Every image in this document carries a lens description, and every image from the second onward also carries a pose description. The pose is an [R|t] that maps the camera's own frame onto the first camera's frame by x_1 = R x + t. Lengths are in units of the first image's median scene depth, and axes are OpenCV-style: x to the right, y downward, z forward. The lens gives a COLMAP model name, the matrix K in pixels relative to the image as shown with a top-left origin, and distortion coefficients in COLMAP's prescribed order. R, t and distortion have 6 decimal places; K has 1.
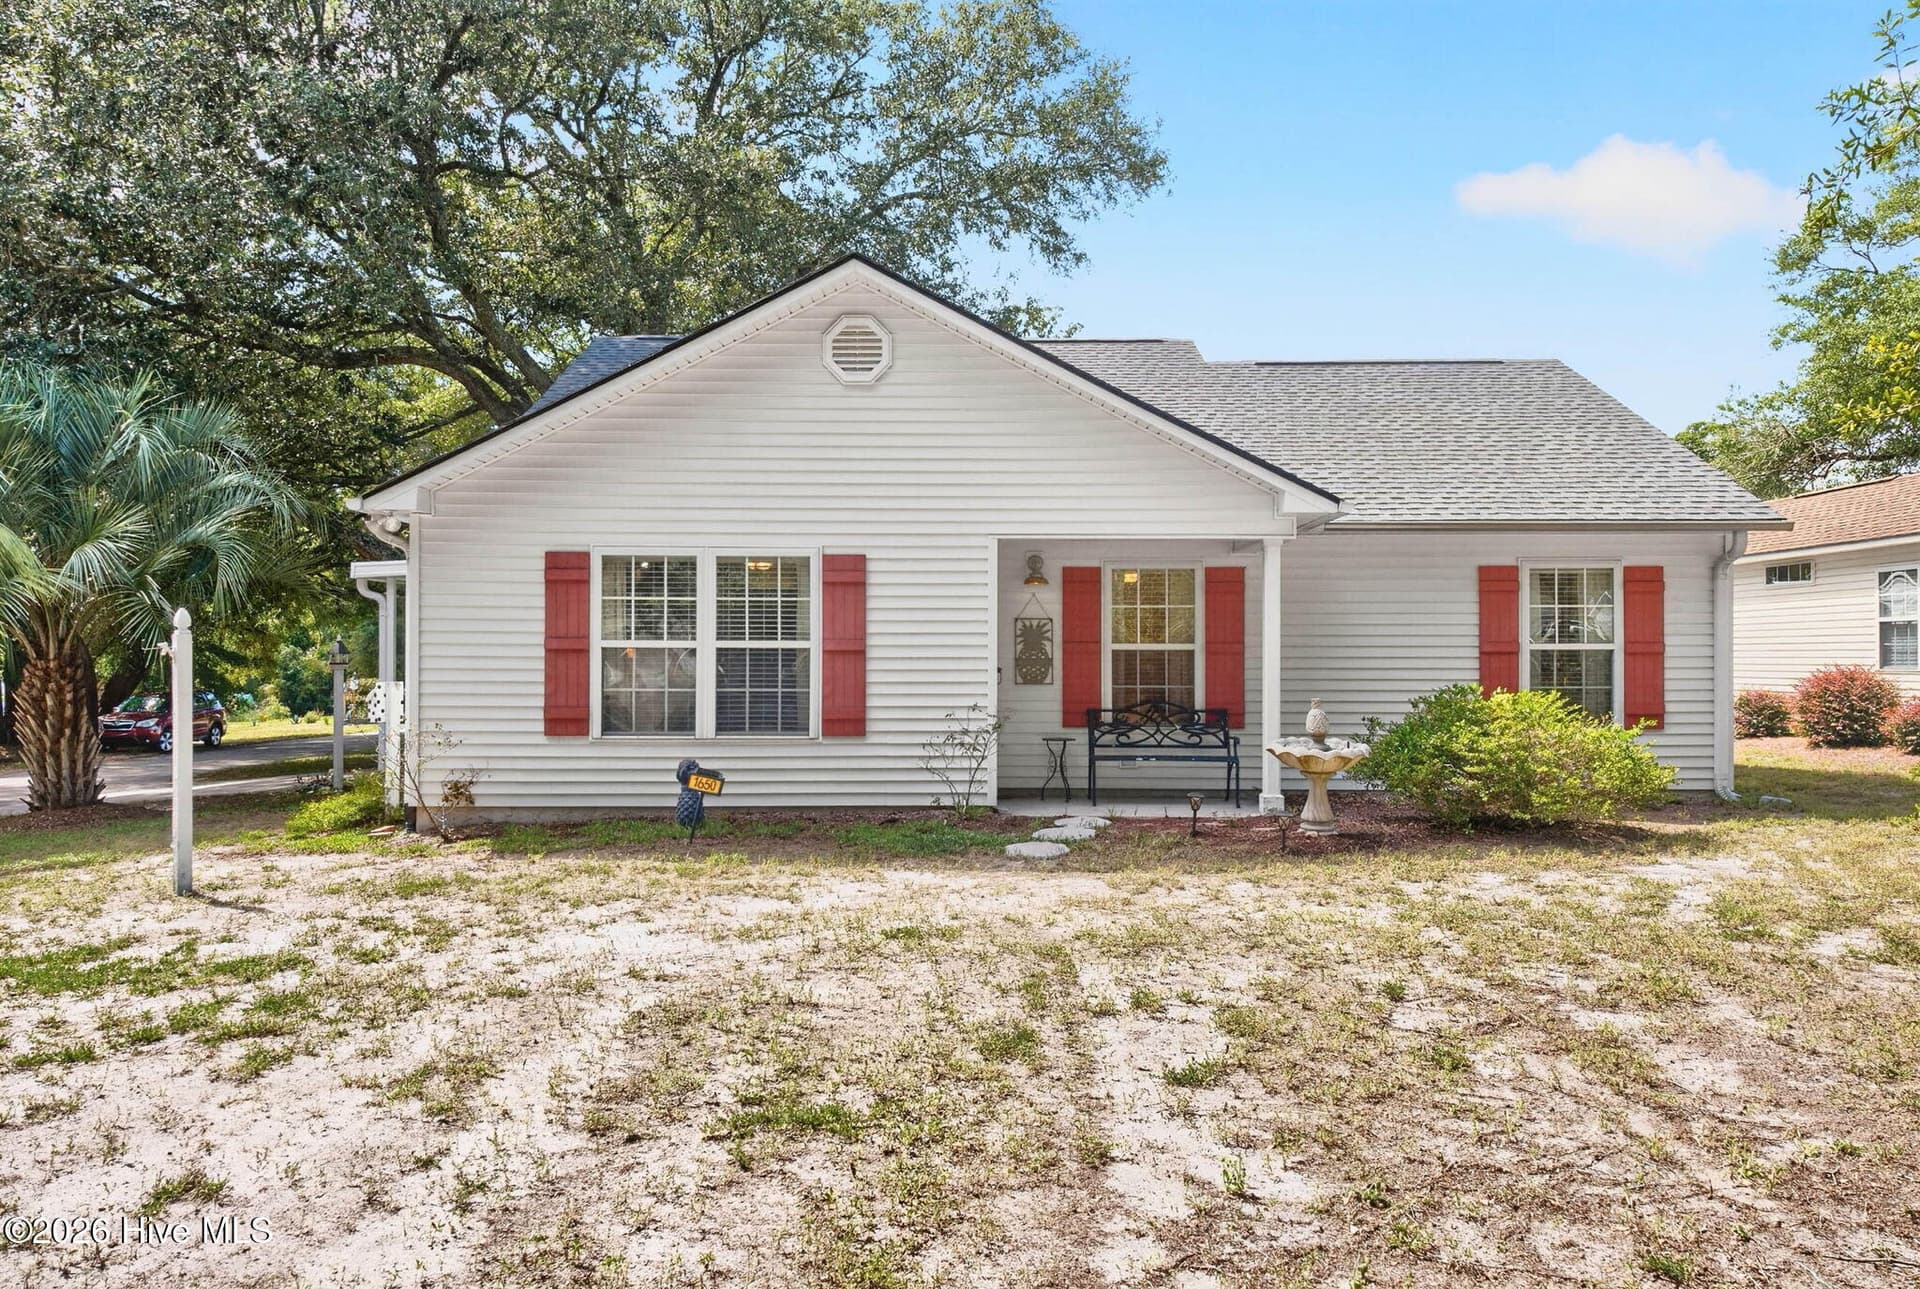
lens RADIAL K [[1512.2, 0, 960.0], [0, 1512.2, 644.5], [0, 0, 1]] dist [0.001710, -0.116289]
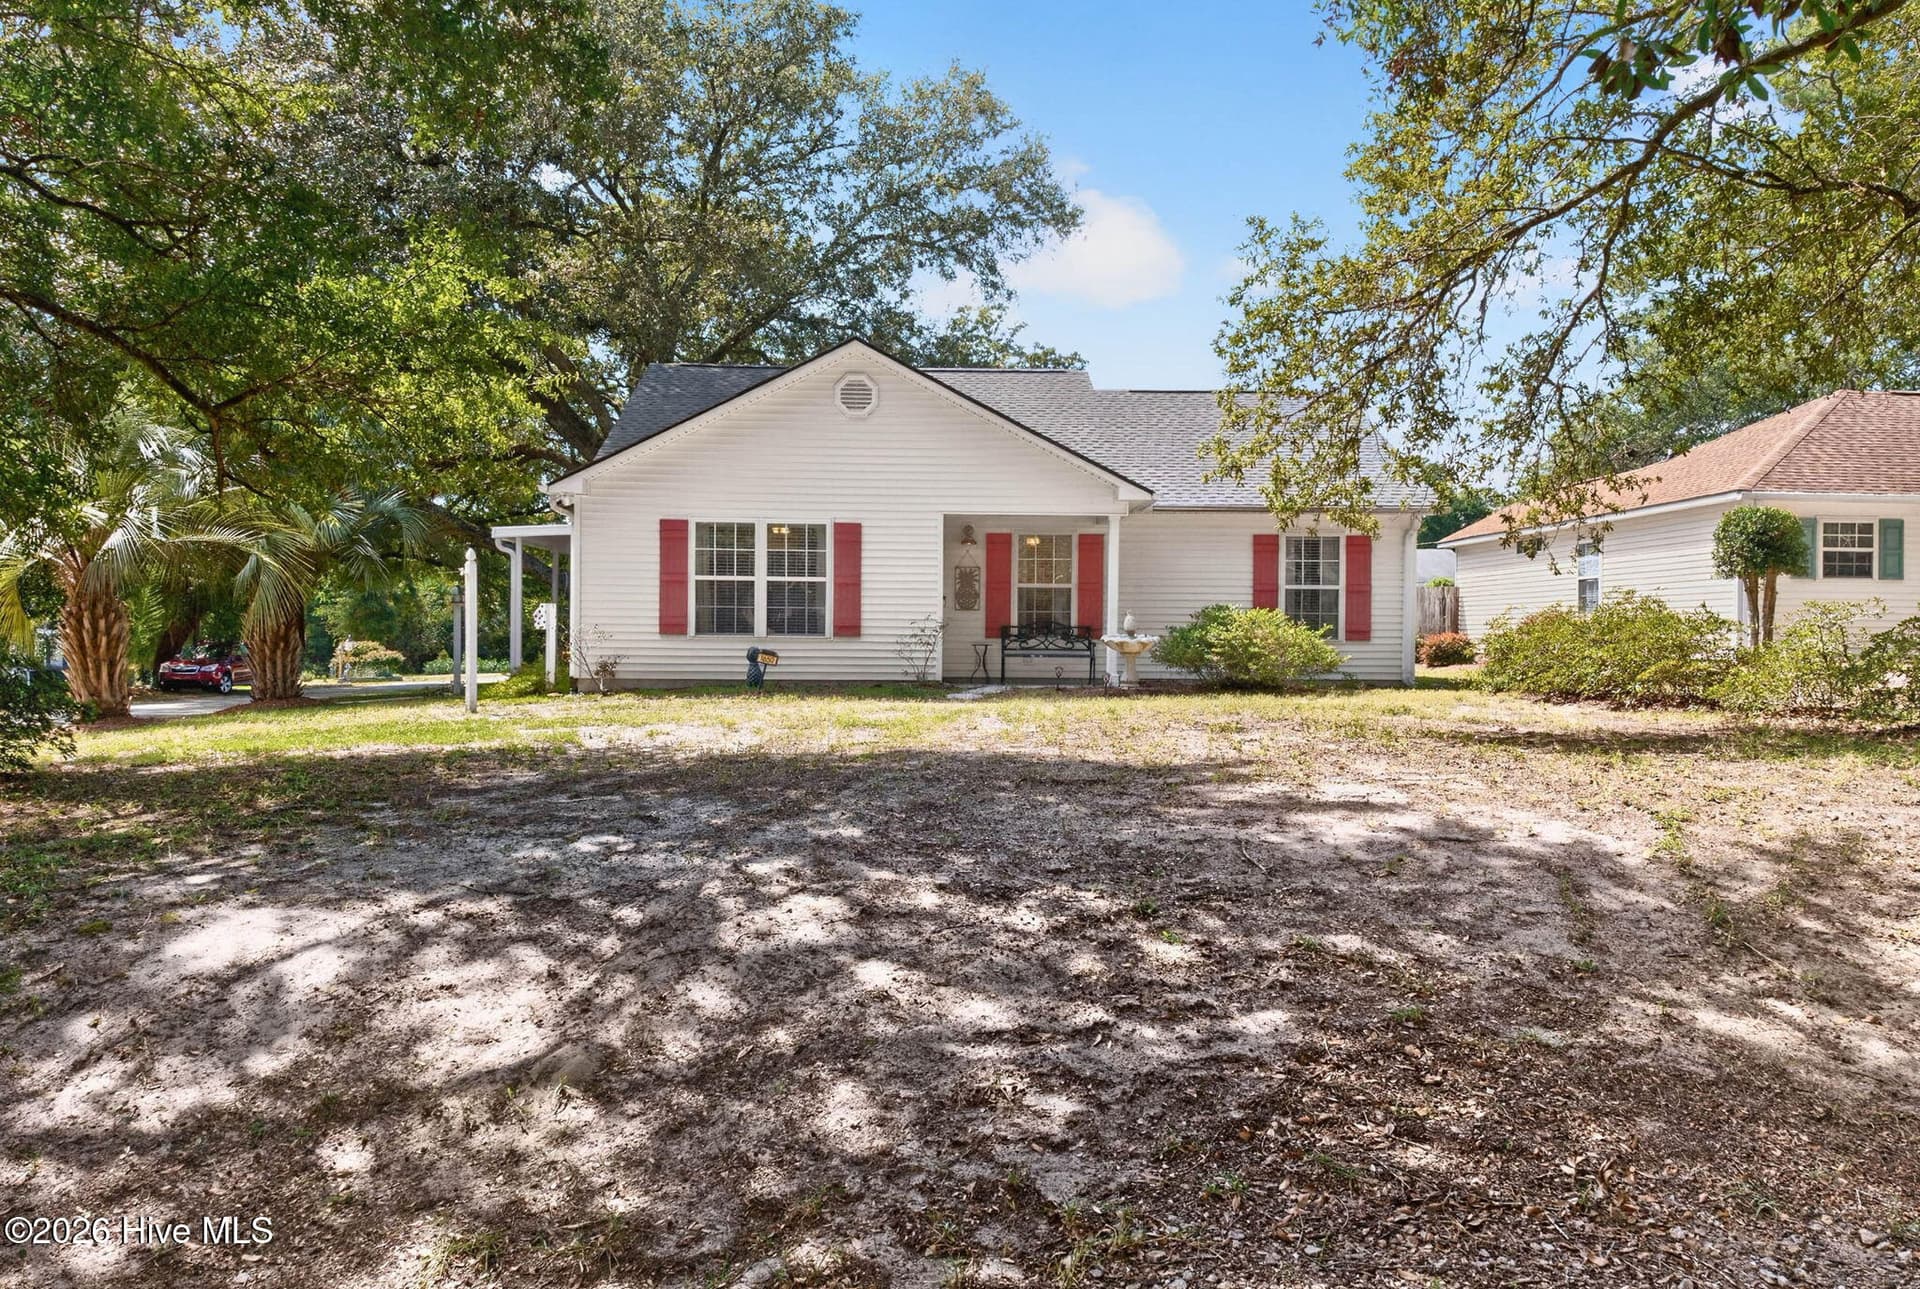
lens RADIAL K [[1512.2, 0, 960.0], [0, 1512.2, 644.5], [0, 0, 1]] dist [0.001710, -0.116289]
pose [[0.999383, 0.006080, 0.034578, -0.011477], [-0.006577, 0.999877, 0.014265, 0.042338], [-0.034487, -0.014484, 0.999300, -0.567809]]
